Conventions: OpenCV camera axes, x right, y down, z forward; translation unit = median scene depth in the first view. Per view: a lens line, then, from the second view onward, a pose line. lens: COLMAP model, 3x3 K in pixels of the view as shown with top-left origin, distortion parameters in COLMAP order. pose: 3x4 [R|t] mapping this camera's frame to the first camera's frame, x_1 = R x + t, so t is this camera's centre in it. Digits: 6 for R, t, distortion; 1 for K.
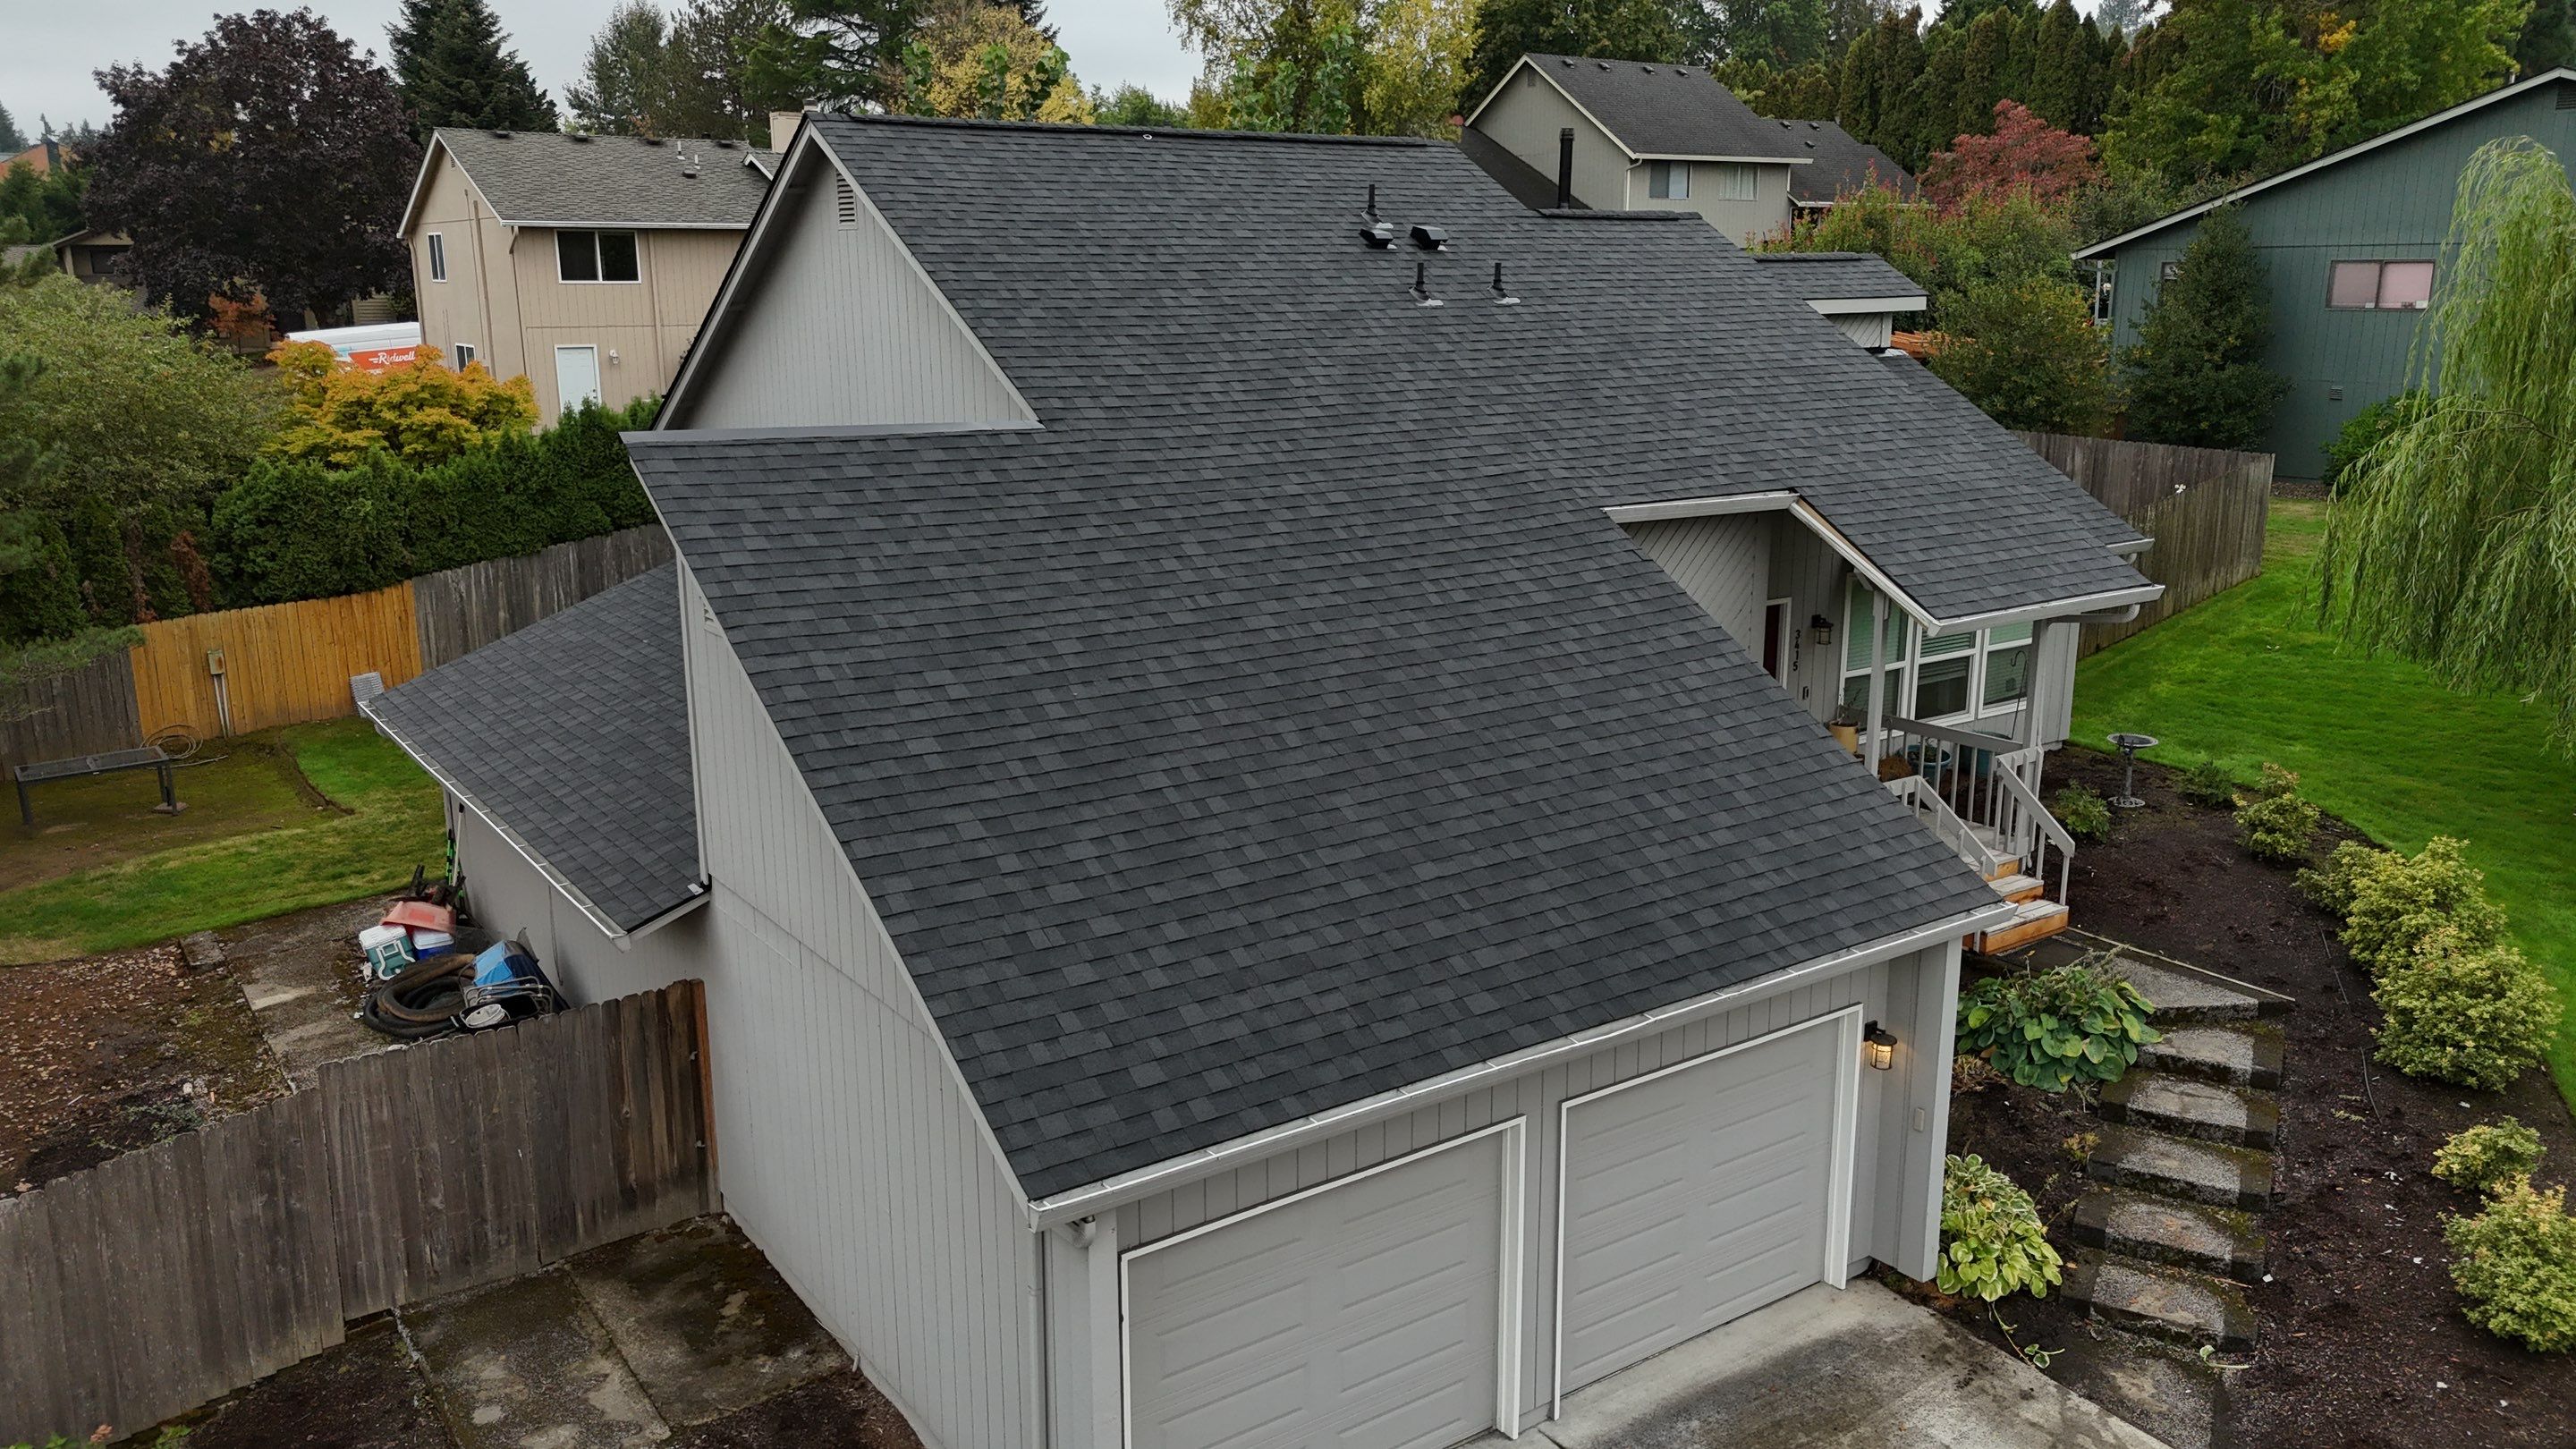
lens RADIAL K [[1889.1, 0, 1288.0], [0, 1889.1, 724.5], [0, 0, 1]] dist [0.088599, -0.078841]
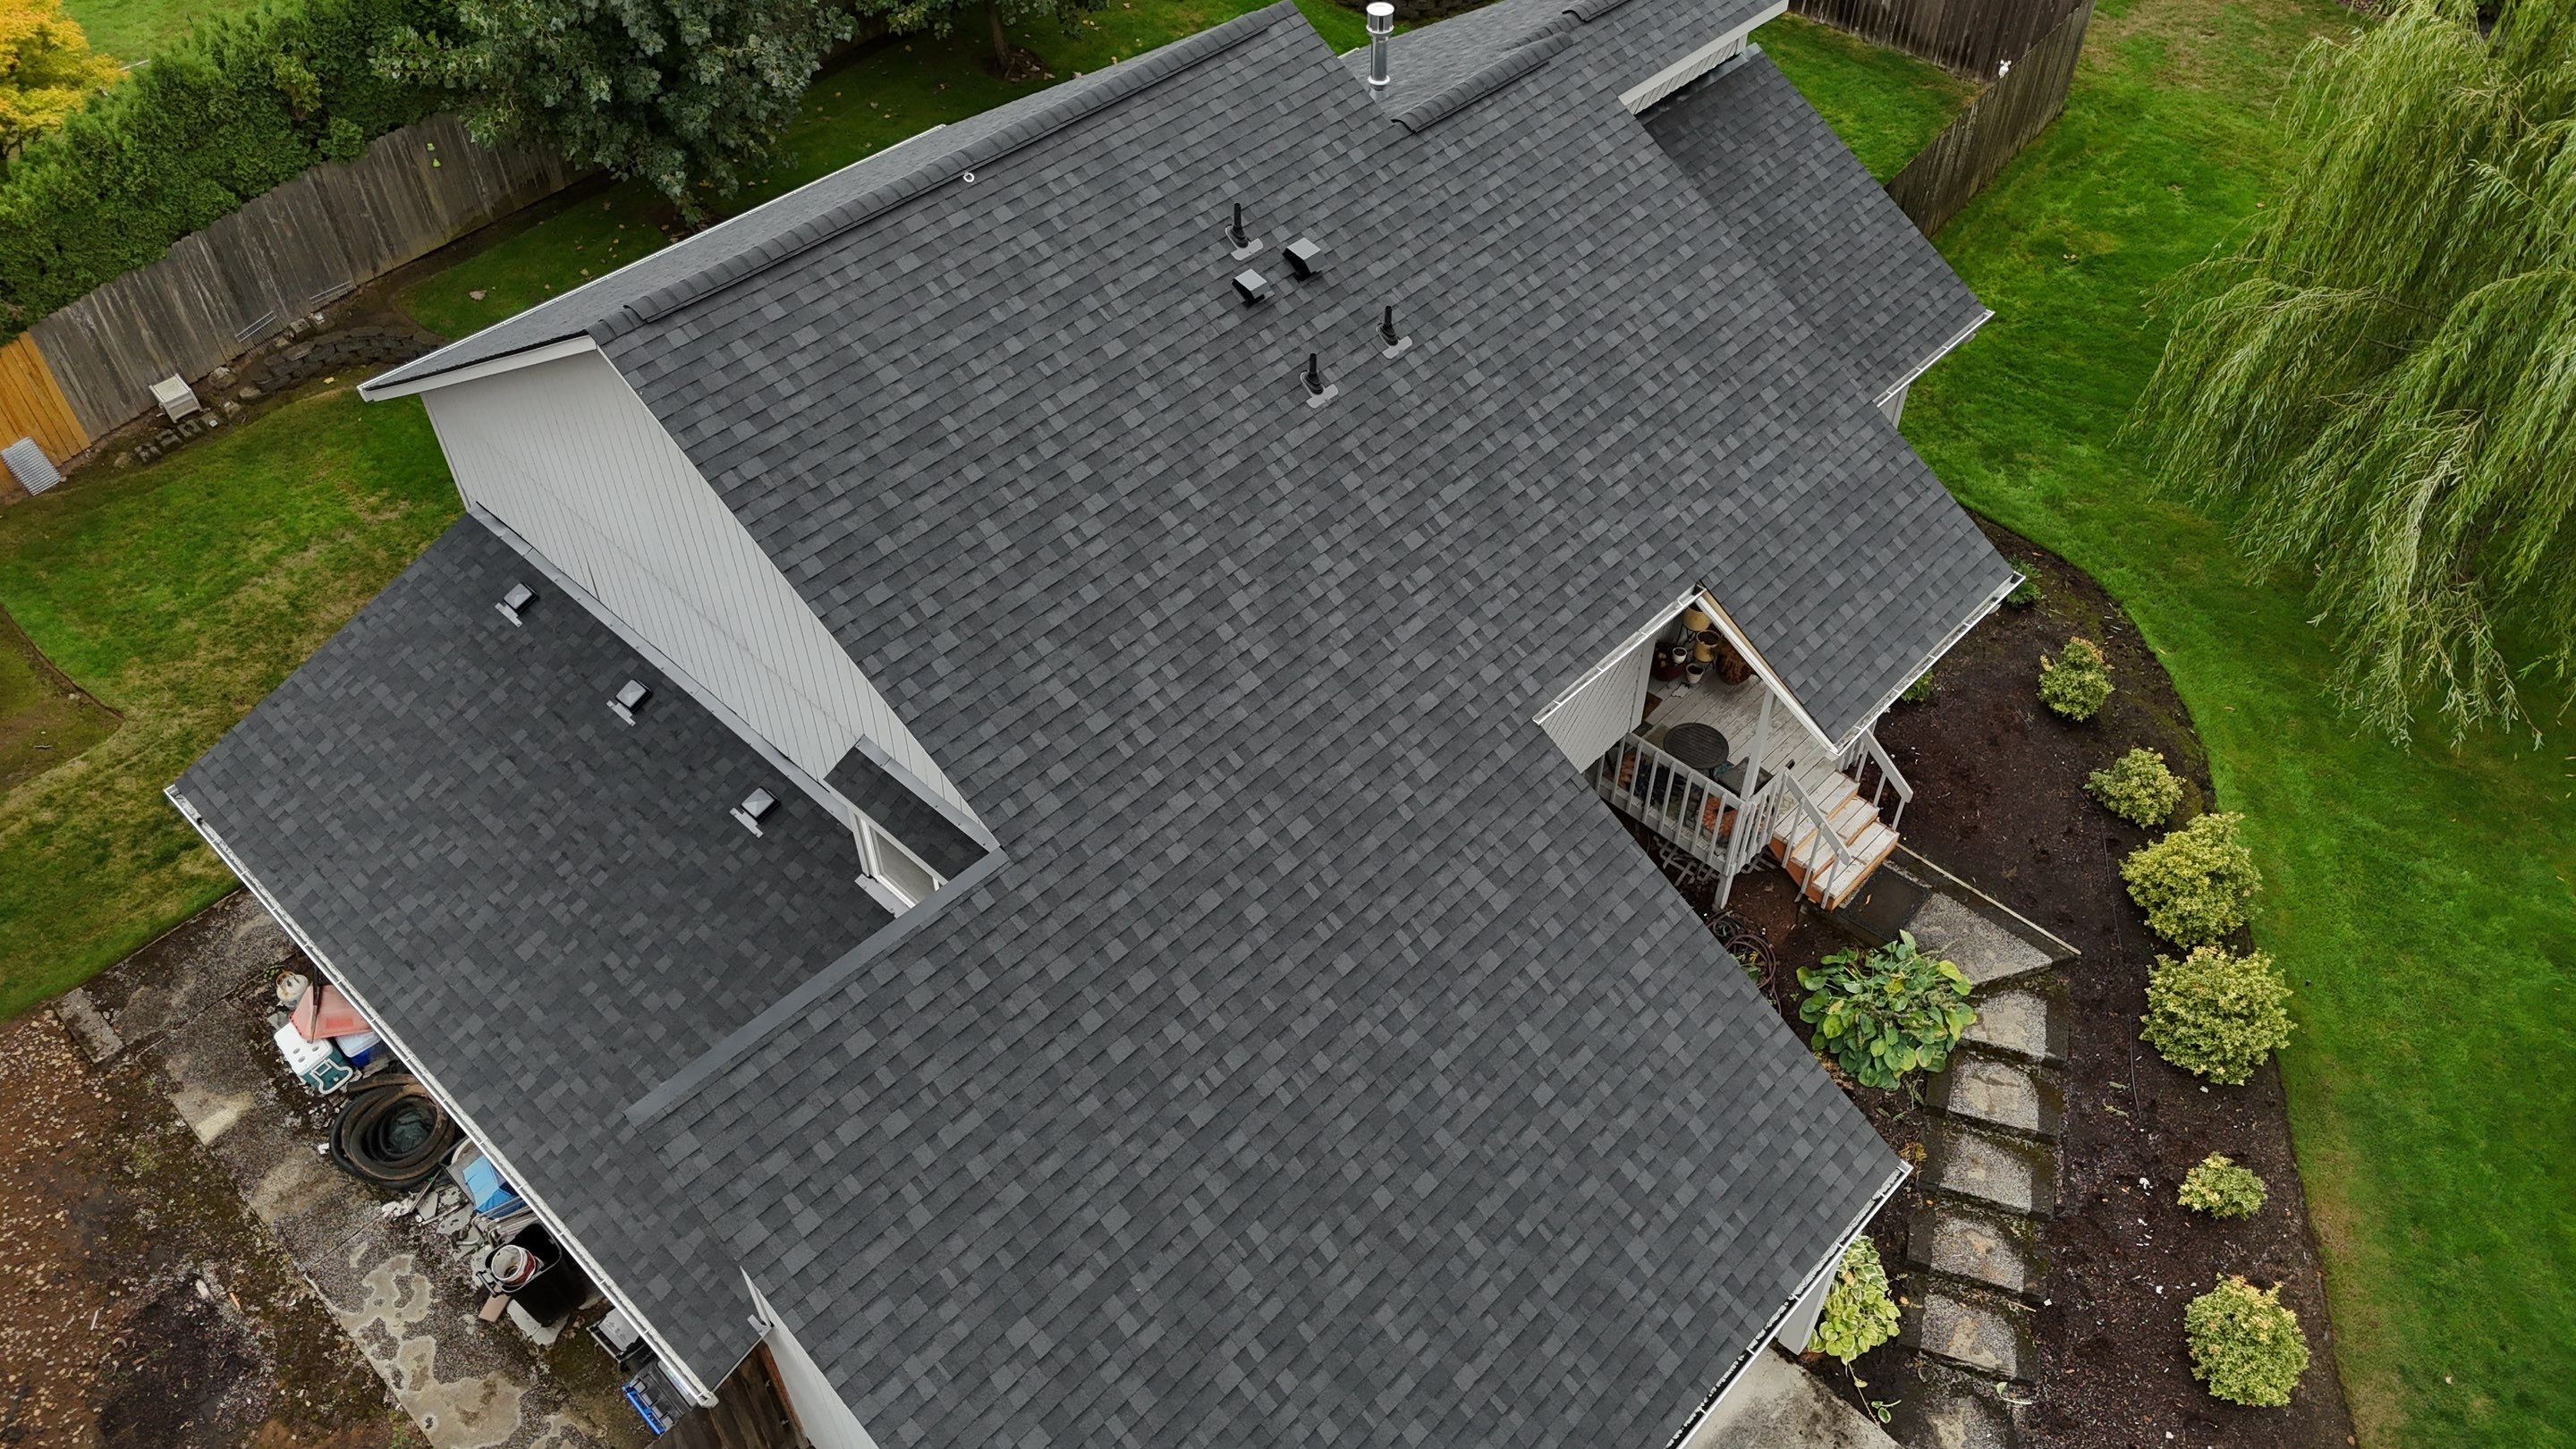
lens RADIAL K [[1889.1, 0, 1288.0], [0, 1889.1, 724.5], [0, 0, 1]] dist [0.088599, -0.078841]
pose [[0.981205, -0.137741, 0.135145, -0.107900], [0.045599, 0.846015, 0.531205, -0.704415], [-0.187503, -0.515059, 0.836395, 0.200722]]
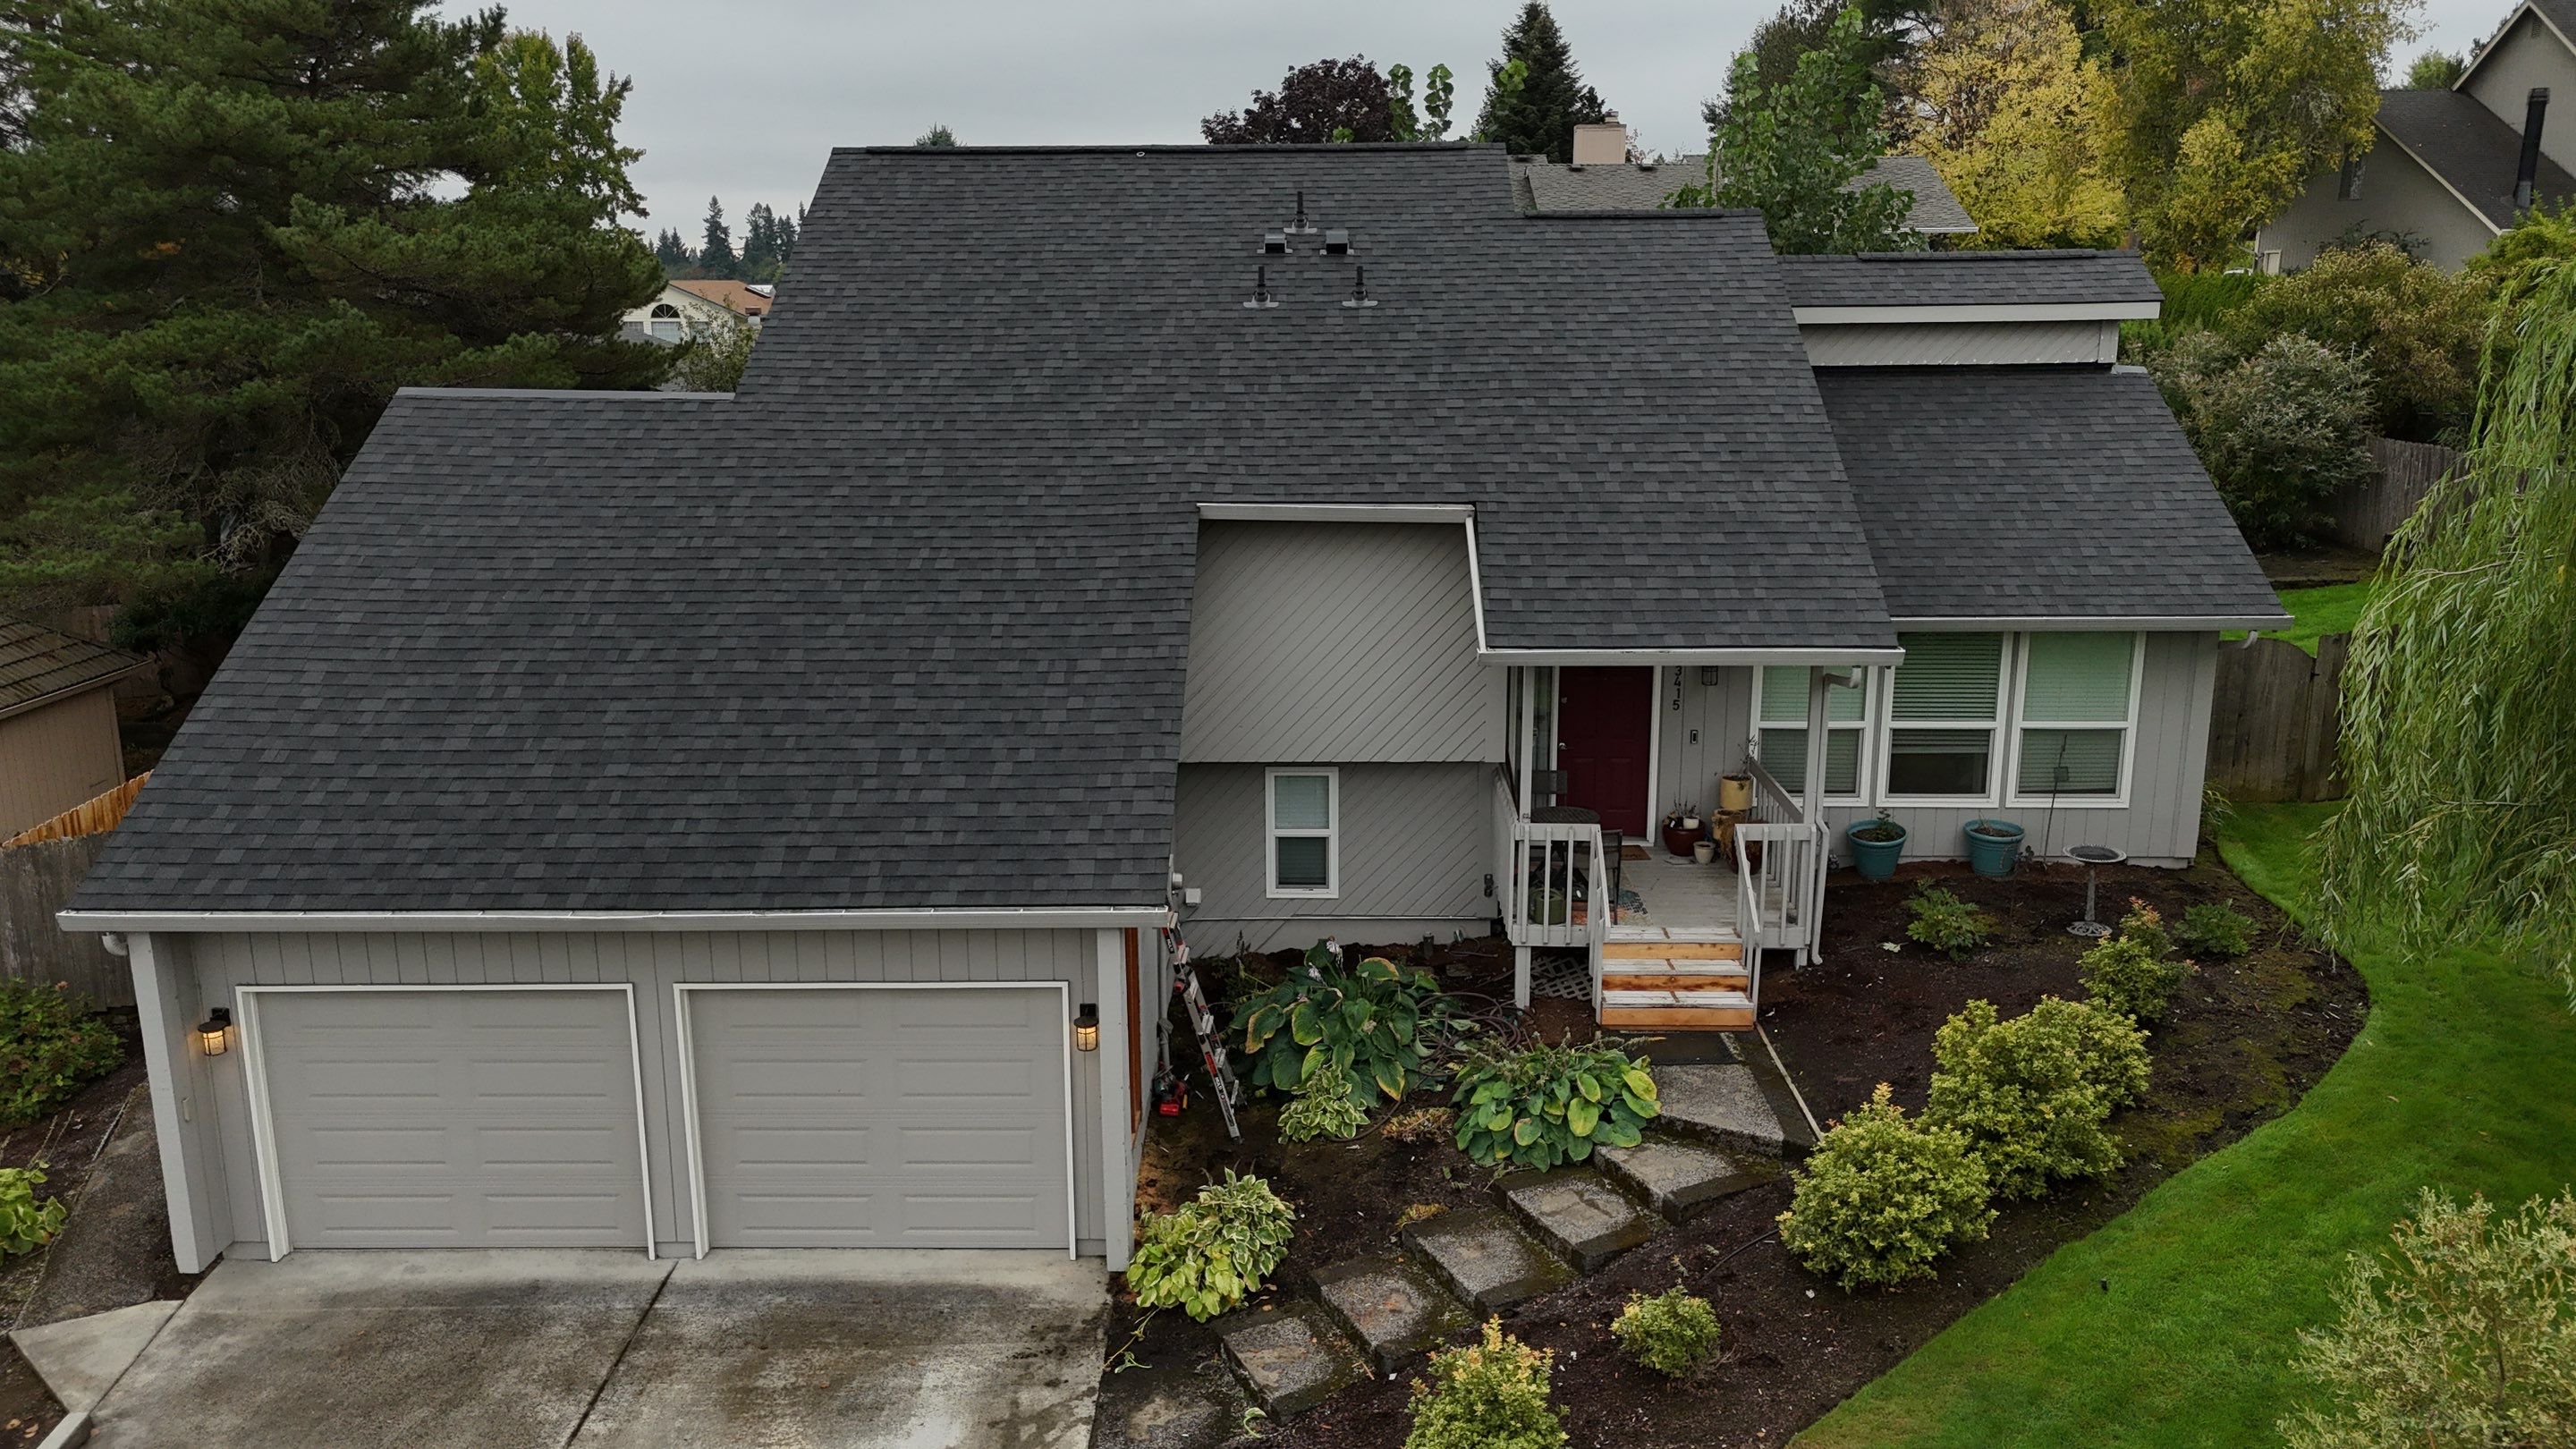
lens RADIAL K [[1889.1, 0, 1288.0], [0, 1889.1, 724.5], [0, 0, 1]] dist [0.088599, -0.078841]
pose [[0.805503, 0.135384, -0.576919, 0.887429], [-0.135818, 0.989816, 0.042647, -0.048163], [0.576817, 0.044004, 0.815687, 0.204161]]
